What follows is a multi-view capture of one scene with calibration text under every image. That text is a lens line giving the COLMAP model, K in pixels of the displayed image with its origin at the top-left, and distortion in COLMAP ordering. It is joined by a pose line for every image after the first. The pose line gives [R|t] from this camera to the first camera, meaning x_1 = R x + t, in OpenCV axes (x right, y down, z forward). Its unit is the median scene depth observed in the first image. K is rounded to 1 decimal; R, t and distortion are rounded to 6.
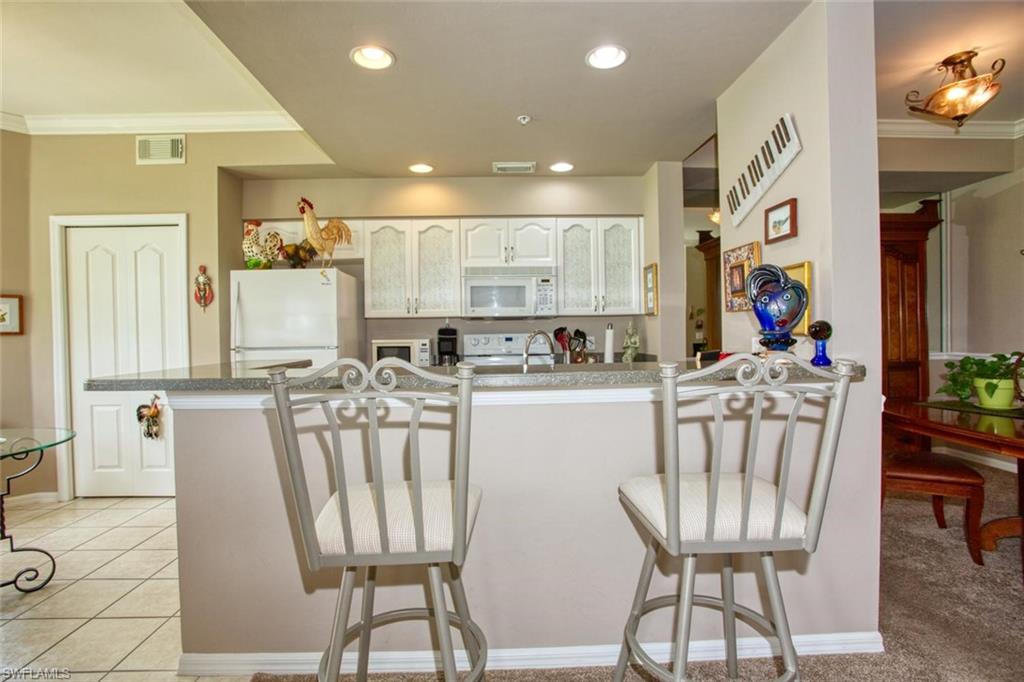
lens RADIAL K [[492.0, 0, 506.1], [0, 492.0, 339.6], [0, 0, 1]] dist [-0.037317, 0.009014]
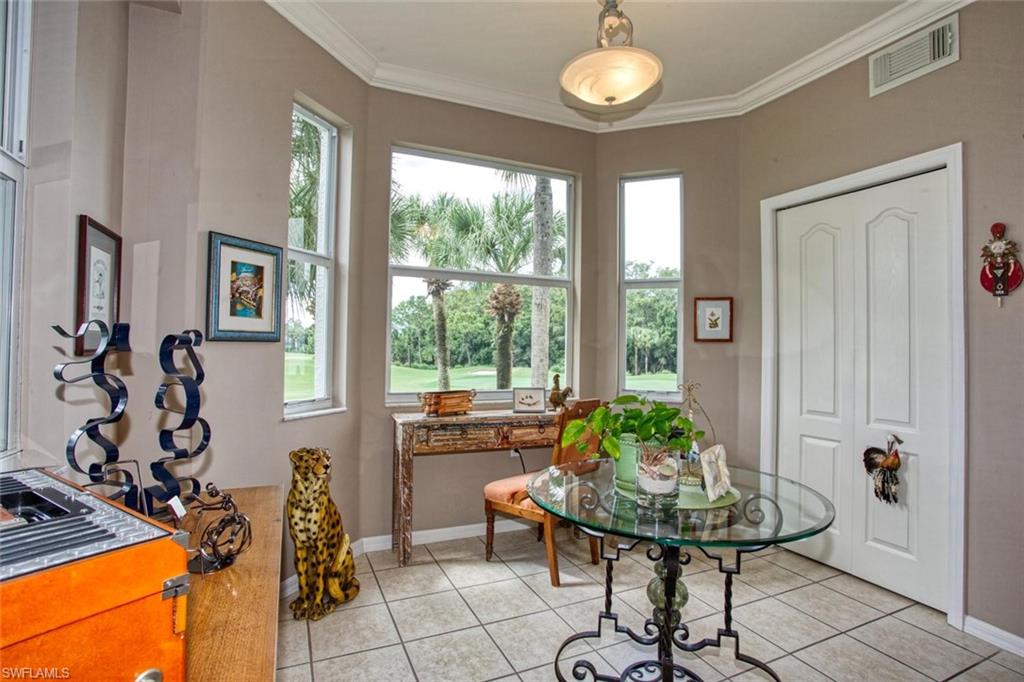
lens RADIAL K [[492.0, 0, 512.1], [0, 492.0, 339.6], [0, 0, 1]] dist [-0.037317, 0.009014]
pose [[0.401187, 0.006893, -0.915970, -0.344066], [-0.027147, 0.999622, -0.004368, 0.000227], [0.915594, 0.026618, 0.401222, 0.263935]]
